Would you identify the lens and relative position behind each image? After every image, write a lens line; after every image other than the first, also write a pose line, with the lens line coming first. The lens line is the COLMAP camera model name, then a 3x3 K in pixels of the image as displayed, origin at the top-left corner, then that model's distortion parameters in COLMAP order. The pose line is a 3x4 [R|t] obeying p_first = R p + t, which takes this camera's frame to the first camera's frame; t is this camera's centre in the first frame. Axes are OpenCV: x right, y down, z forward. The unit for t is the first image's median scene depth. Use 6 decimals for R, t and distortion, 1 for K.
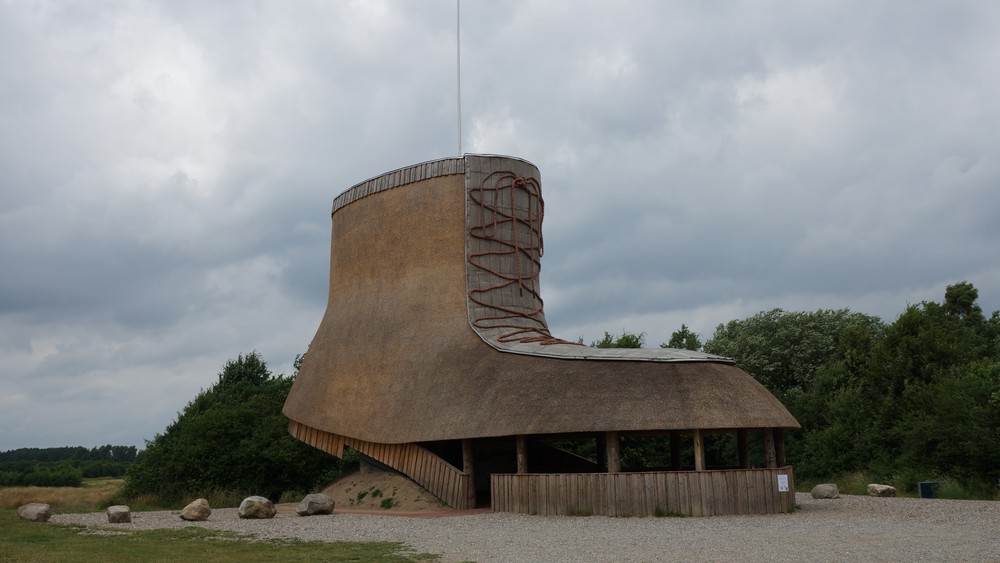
lens RADIAL K [[913.2, 0, 527.2], [0, 913.2, 301.4], [0, 0, 1]] dist [0.079366, 0.000000]
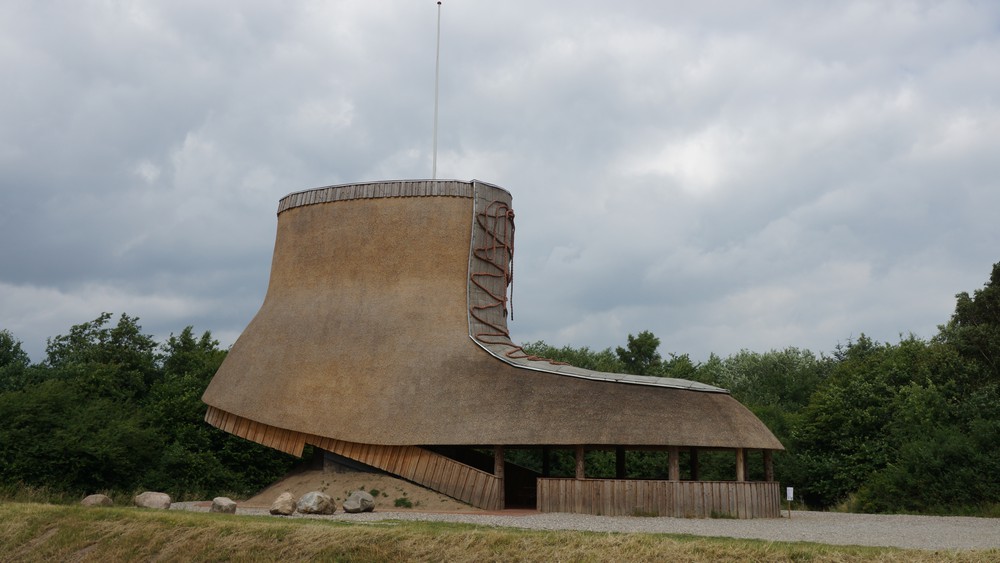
lens RADIAL K [[886.1, 0, 501.8], [0, 886.1, 289.1], [0, 0, 1]] dist [0.059394, -0.005170]
pose [[0.884081, 0.128491, 0.449322, -0.503024], [-0.114833, 0.991710, -0.057652, 0.023753], [-0.453005, -0.000628, 0.891508, 0.049333]]
